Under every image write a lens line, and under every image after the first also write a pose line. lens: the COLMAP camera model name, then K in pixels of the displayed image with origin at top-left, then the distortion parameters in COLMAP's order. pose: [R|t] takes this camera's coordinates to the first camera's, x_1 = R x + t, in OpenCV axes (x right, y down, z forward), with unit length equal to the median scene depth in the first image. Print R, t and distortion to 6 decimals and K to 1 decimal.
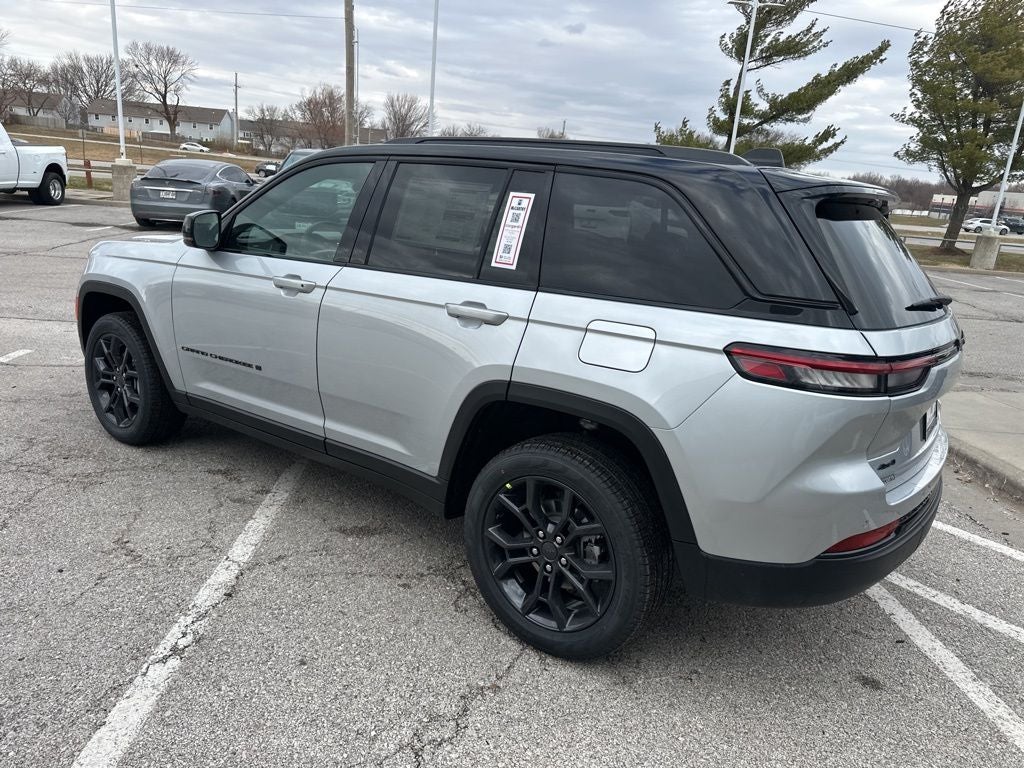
lens RADIAL K [[722.3, 0, 507.5], [0, 722.3, 377.0], [0, 0, 1]] dist [0.031392, -0.038510]
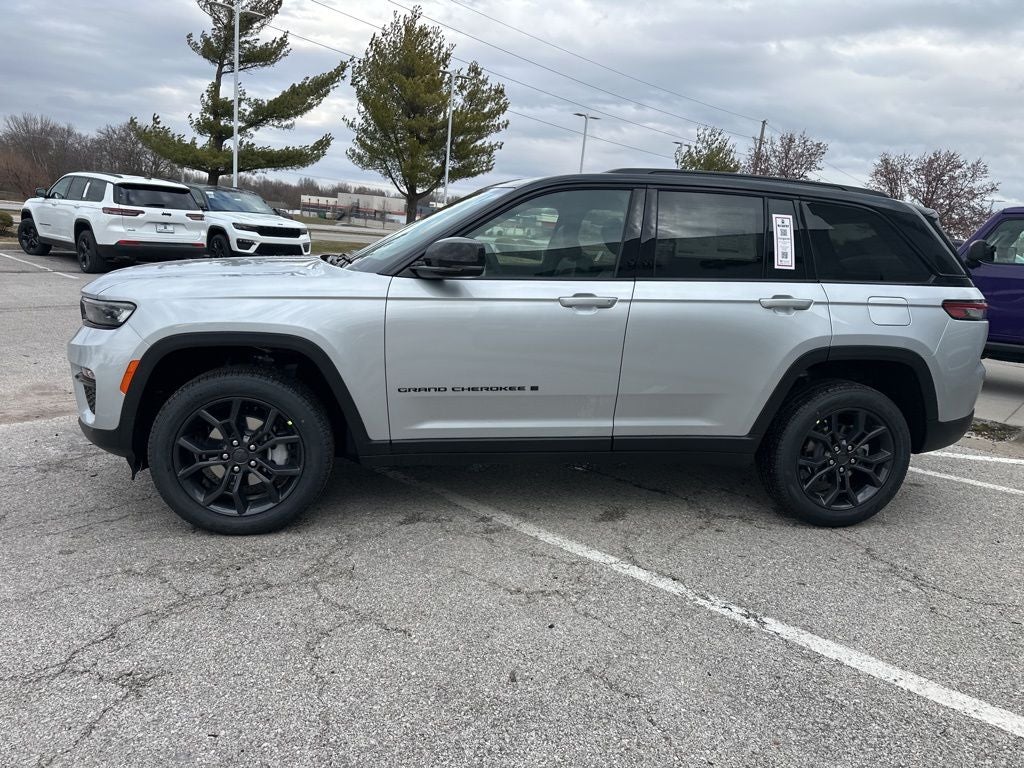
lens RADIAL K [[722.3, 0, 508.7], [0, 722.3, 382.0], [0, 0, 1]] dist [0.031392, -0.038510]
pose [[0.696186, -0.173478, 0.696585, -1.124135], [0.168237, 0.982765, 0.076608, -0.109662], [-0.697869, 0.063858, 0.713373, 0.321622]]
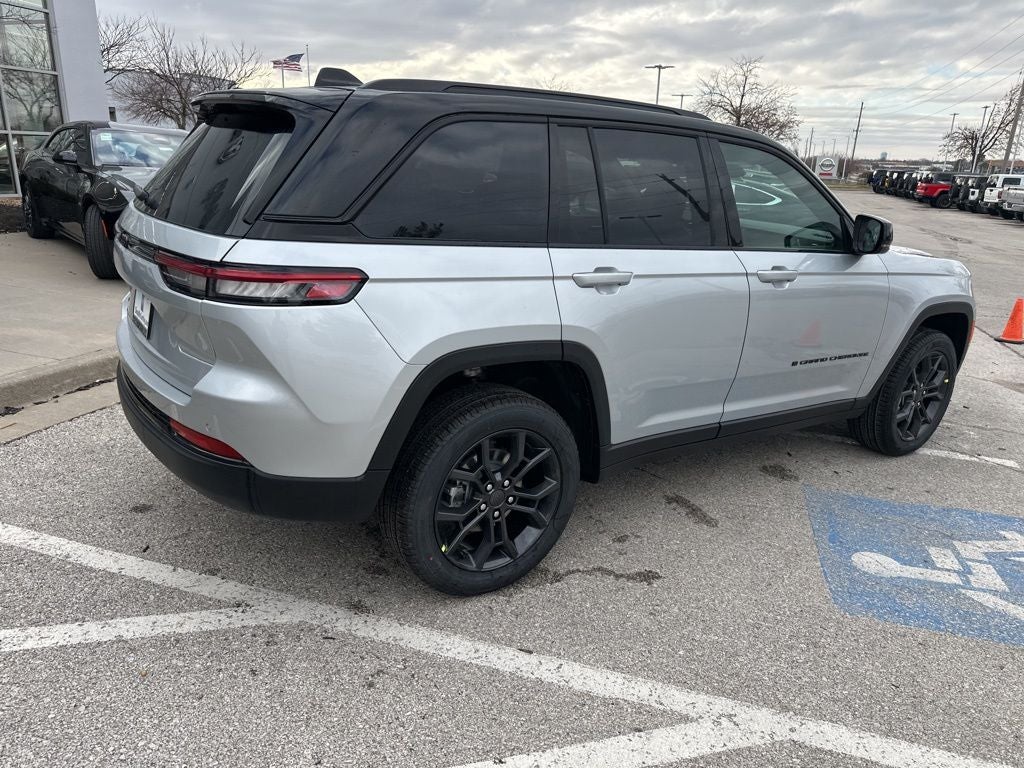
lens RADIAL K [[722.3, 0, 510.0], [0, 722.3, 384.9], [0, 0, 1]] dist [0.031392, -0.038510]
pose [[-0.317090, 0.192319, -0.928691, 1.112496], [-0.315204, 0.902188, 0.294454, -0.255532], [0.894483, 0.386096, -0.225455, 1.393749]]
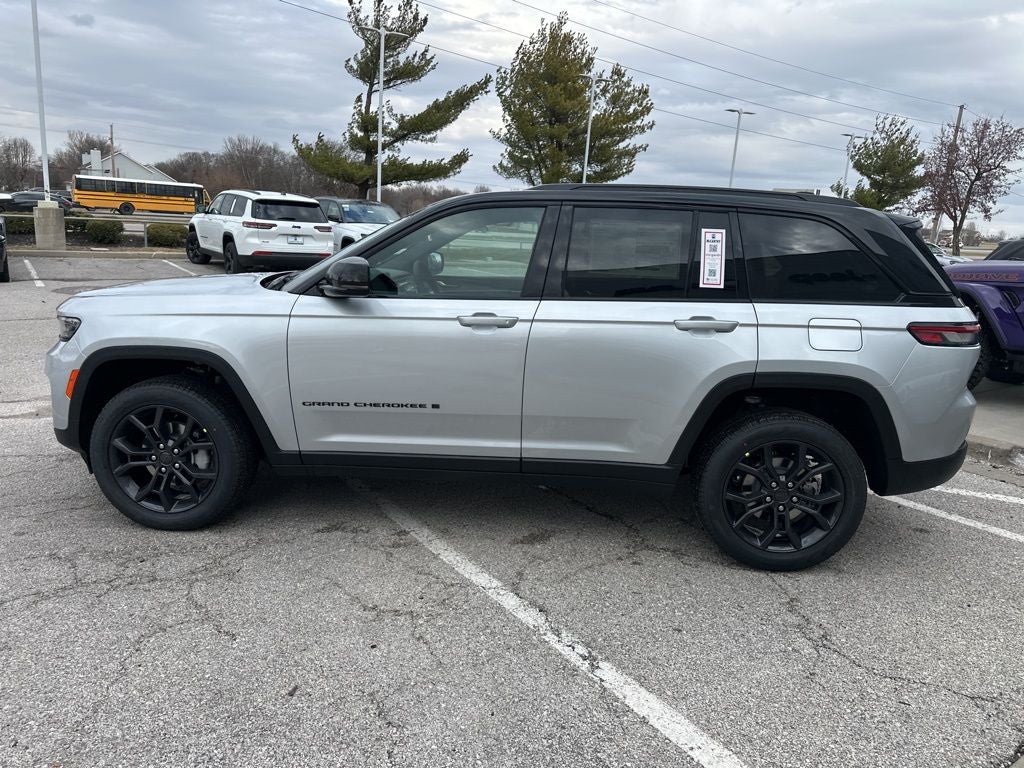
lens RADIAL K [[722.3, 0, 507.7], [0, 722.3, 379.4], [0, 0, 1]] dist [0.031392, -0.038510]
pose [[0.842023, -0.145538, 0.519438, -0.818545], [0.150244, 0.988088, 0.033296, -0.071995], [-0.518096, 0.050006, 0.853859, 0.082330]]
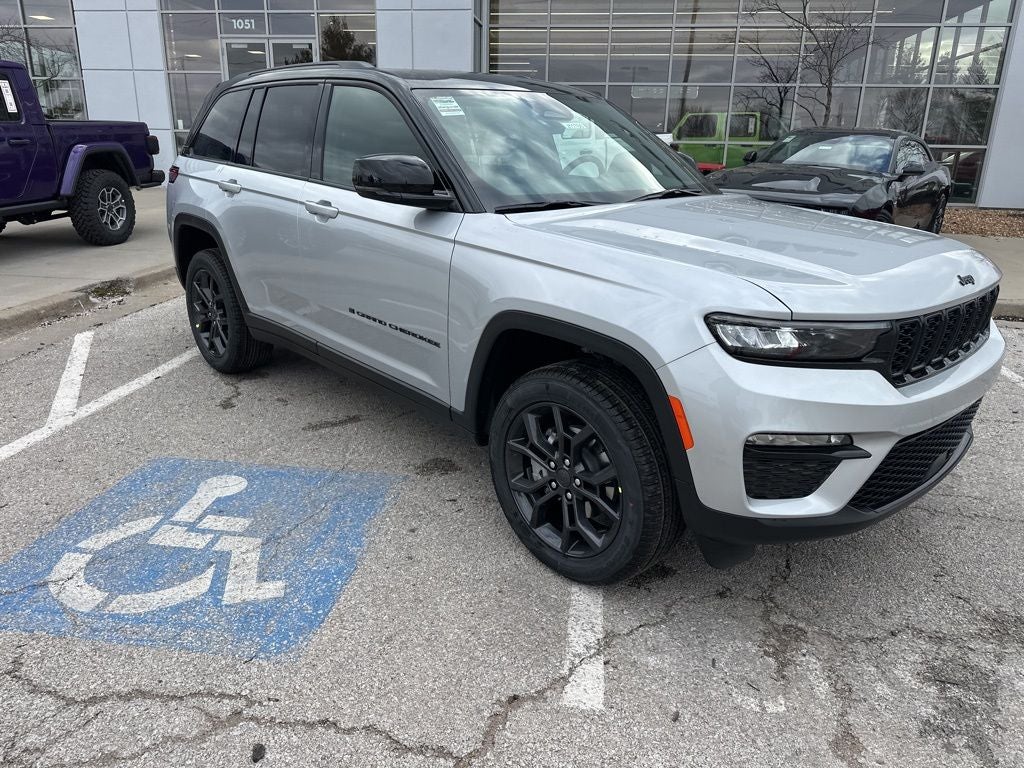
lens RADIAL K [[722.3, 0, 506.8], [0, 722.3, 387.0], [0, 0, 1]] dist [0.031392, -0.038510]
pose [[-0.978156, -0.152219, 0.141560, -0.388134], [-0.047786, 0.827428, 0.559535, -0.591236], [-0.202303, 0.540548, -0.816628, 2.357580]]
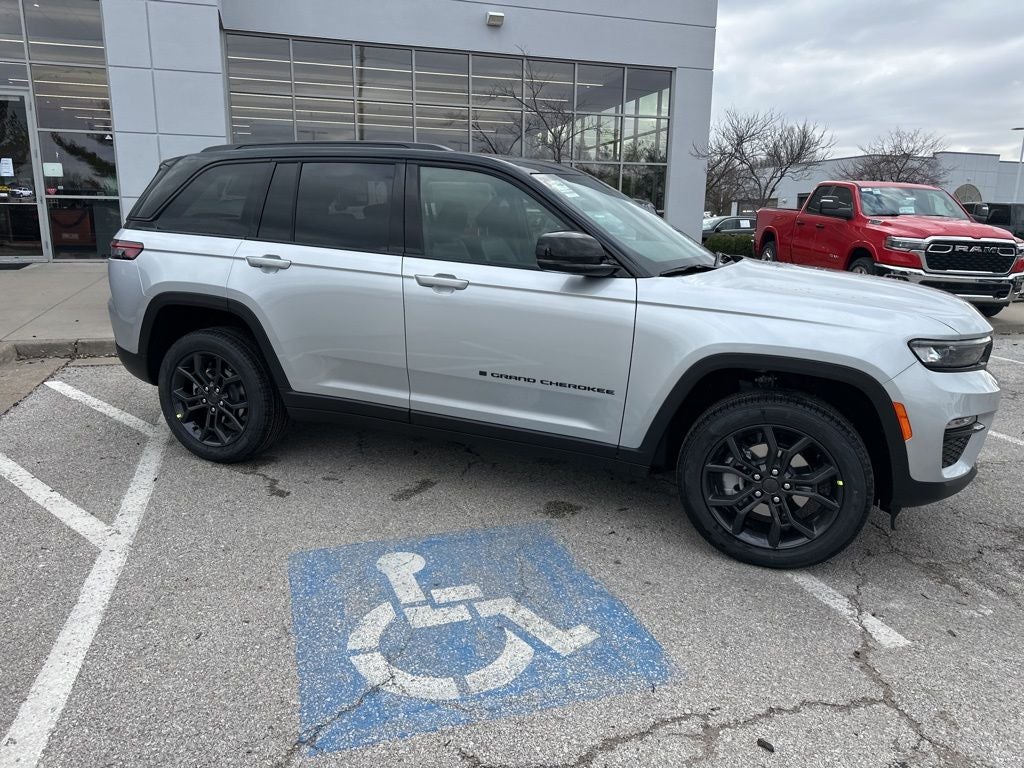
lens RADIAL K [[722.3, 0, 507.4], [0, 722.3, 375.8], [0, 0, 1]] dist [0.031392, -0.038510]
pose [[-0.959642, -0.037447, -0.278721, 0.248308], [-0.160865, 0.886032, 0.434822, -0.568009], [0.230673, 0.462110, -0.856297, 2.438383]]
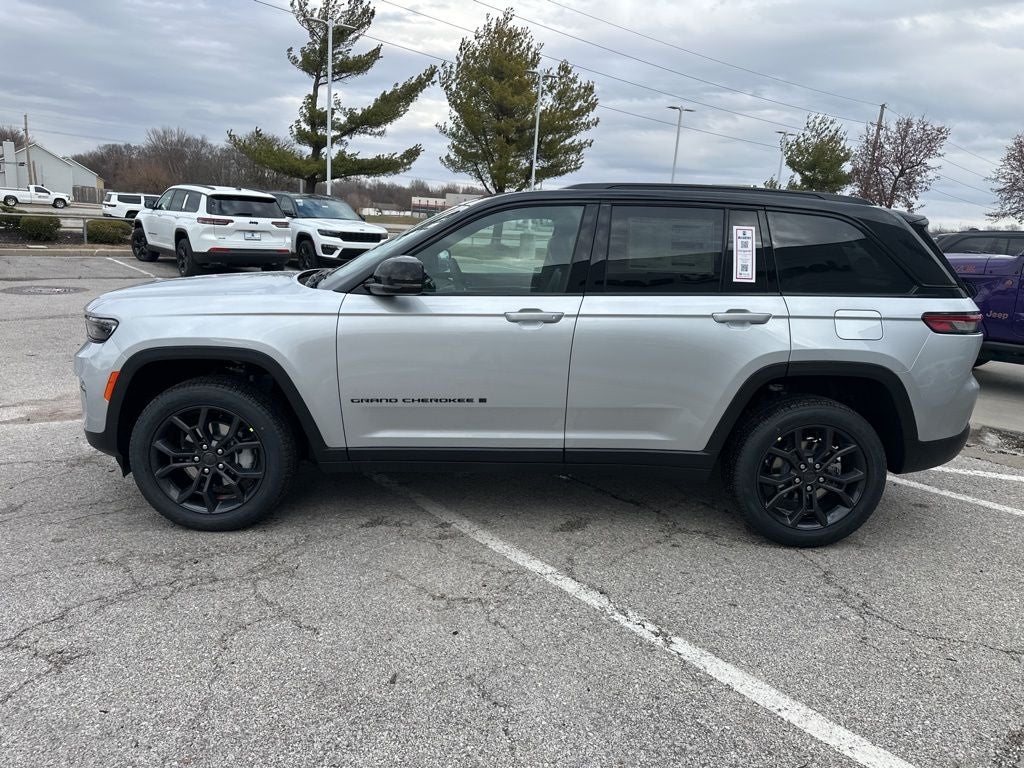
lens RADIAL K [[722.3, 0, 507.8], [0, 722.3, 380.5], [0, 0, 1]] dist [0.031392, -0.038510]
pose [[0.792289, -0.166943, 0.586862, -0.967694], [0.166588, 0.984483, 0.055153, -0.096955], [-0.586963, 0.054067, 0.807806, 0.142459]]
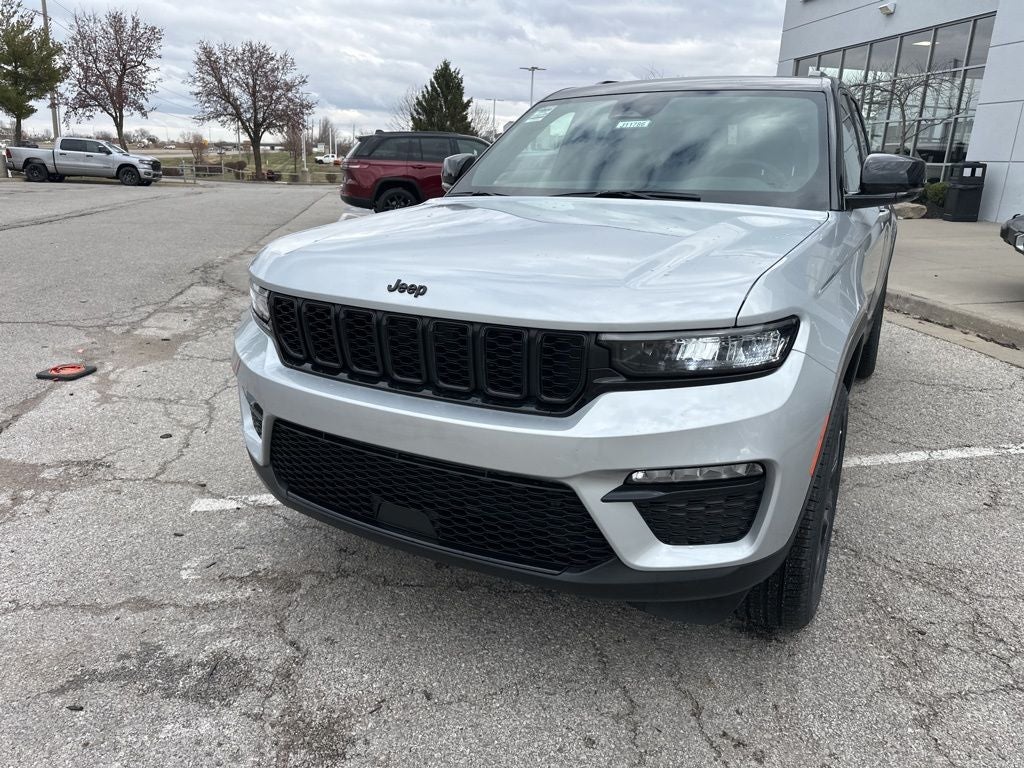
lens RADIAL K [[722.3, 0, 507.8], [0, 722.3, 379.9], [0, 0, 1]] dist [0.031392, -0.038510]
pose [[-0.132131, -0.364355, 0.921839, -1.257482], [0.224937, 0.894710, 0.385873, -0.434205], [-0.965373, 0.258341, -0.036262, 1.589538]]
